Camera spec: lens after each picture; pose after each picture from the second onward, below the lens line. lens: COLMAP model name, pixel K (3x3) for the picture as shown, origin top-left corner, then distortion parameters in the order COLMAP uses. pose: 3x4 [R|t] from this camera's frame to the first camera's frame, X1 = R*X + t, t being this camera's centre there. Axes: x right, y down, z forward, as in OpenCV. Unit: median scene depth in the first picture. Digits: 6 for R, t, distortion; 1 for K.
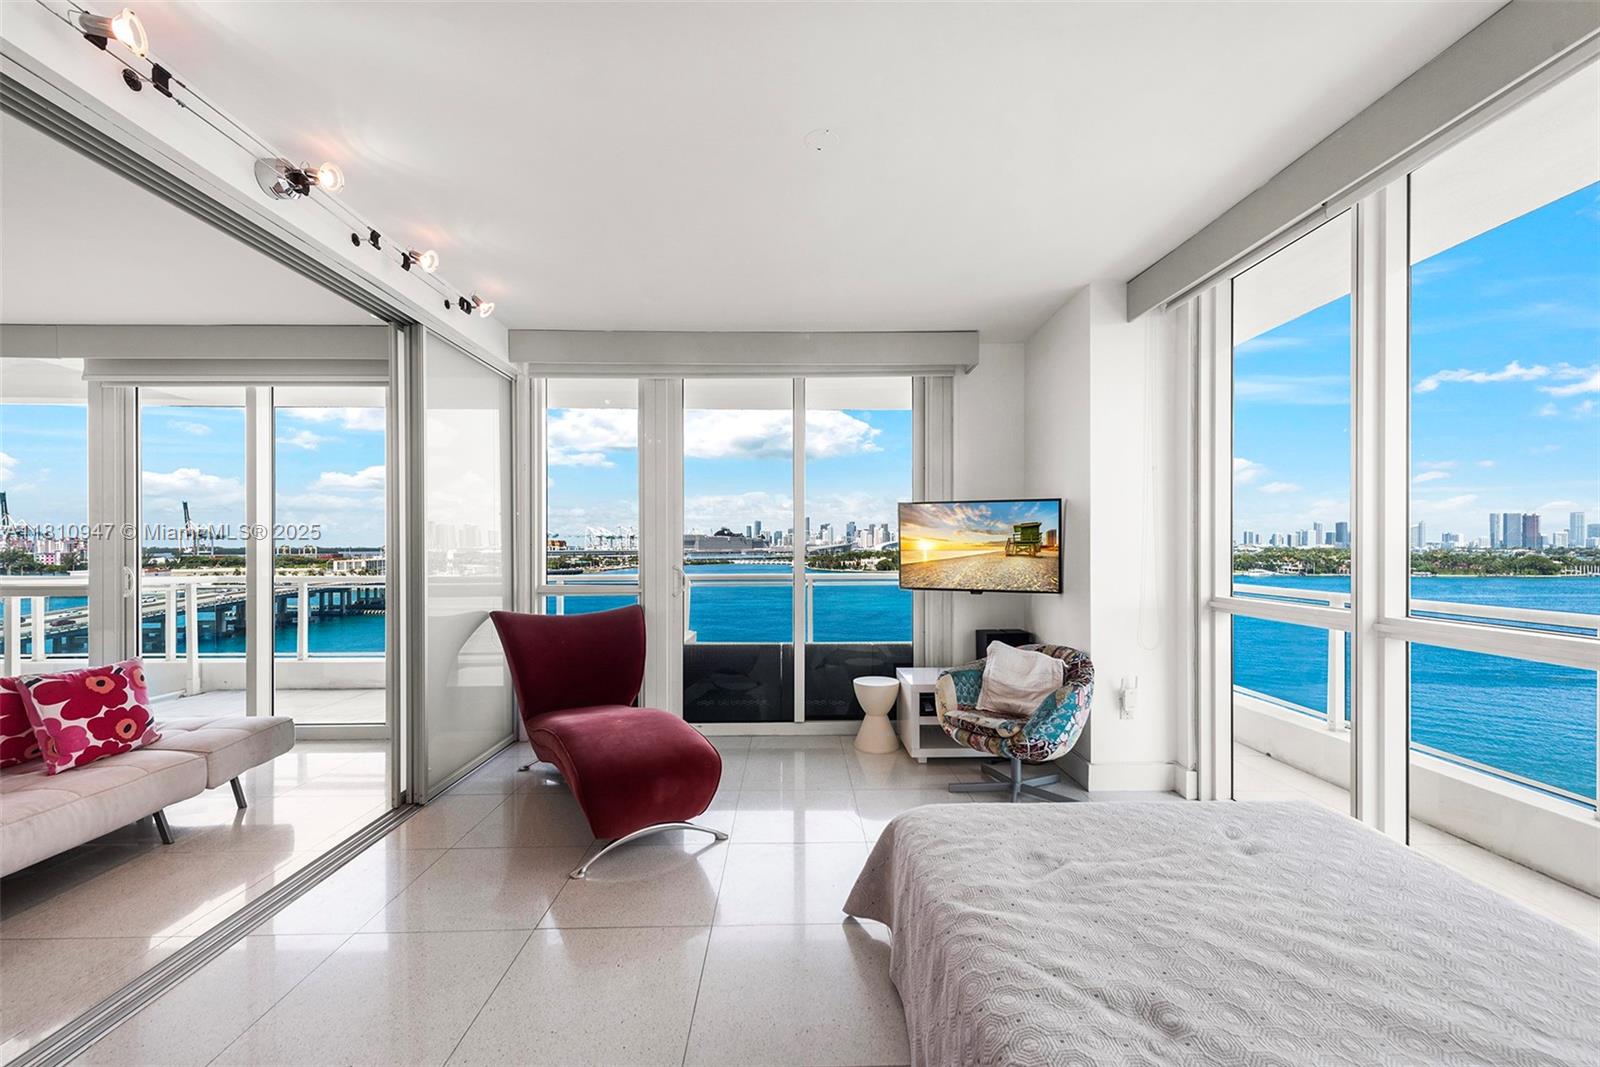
lens RADIAL K [[637.1, 0, 805.3], [0, 637.1, 543.5], [0, 0, 1]] dist [0.007898, -0.000492]
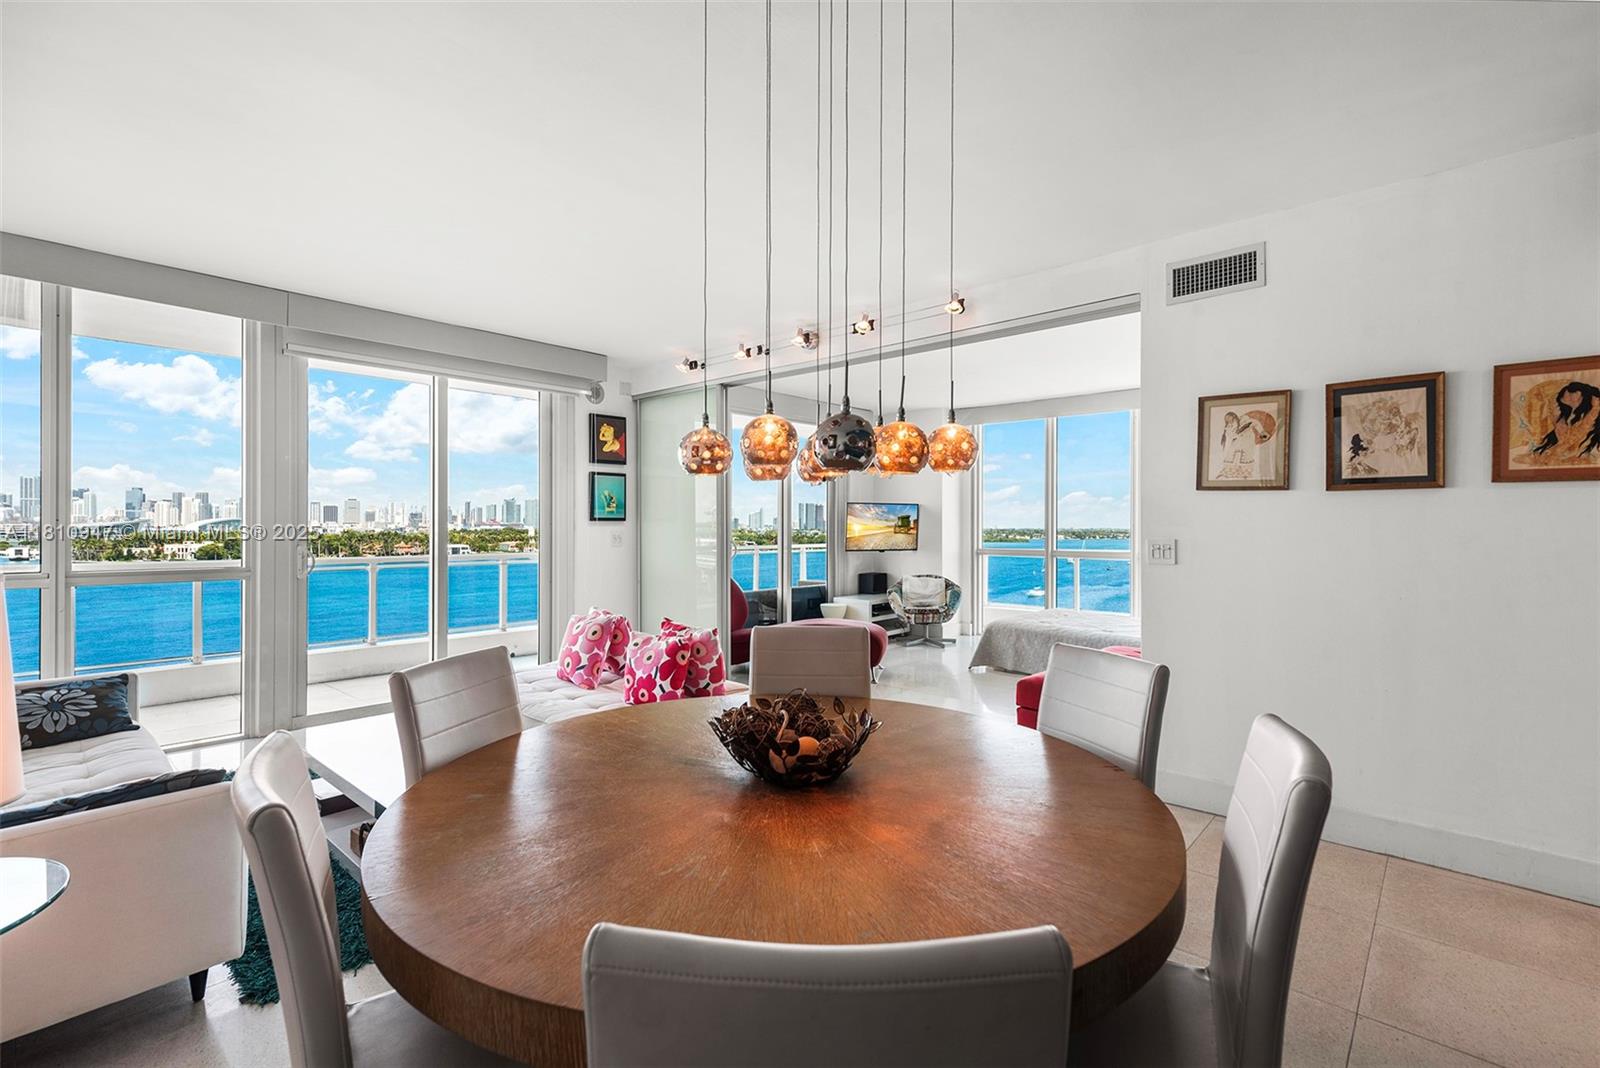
lens RADIAL K [[730.9, 0, 787.5], [0, 730.9, 528.3], [0, 0, 1]] dist [-0.000941, -0.000087]
pose [[0.691781, 0.002094, 0.722105, -1.579758], [-0.006944, 0.999969, 0.003753, 0.000933], [-0.722074, -0.007611, 0.691774, -0.327048]]
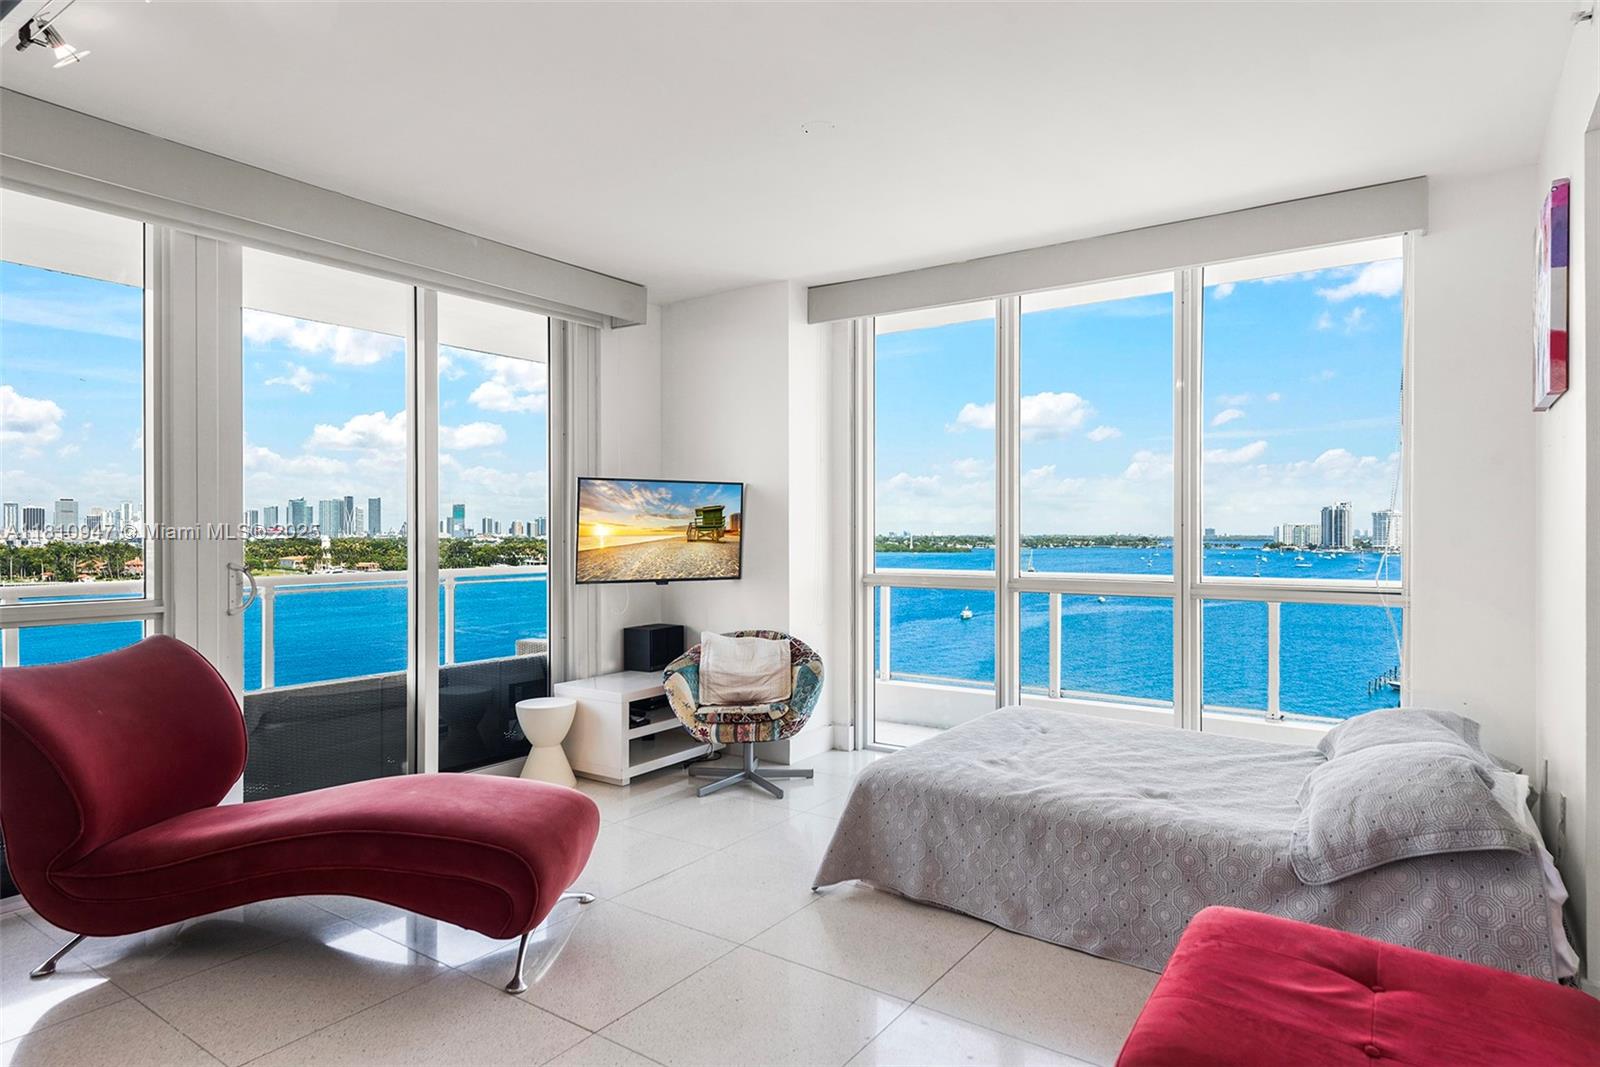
lens RADIAL K [[894.1, 0, 800.0], [0, 894.1, 533.5], [0, 0, 1]] dist [0.019444, 0.000316]
pose [[0.594864, 0.001362, 0.803825, -0.649683], [-0.002544, 0.999997, 0.000188, 0.007573], [-0.803822, -0.002157, 0.594866, 0.100934]]
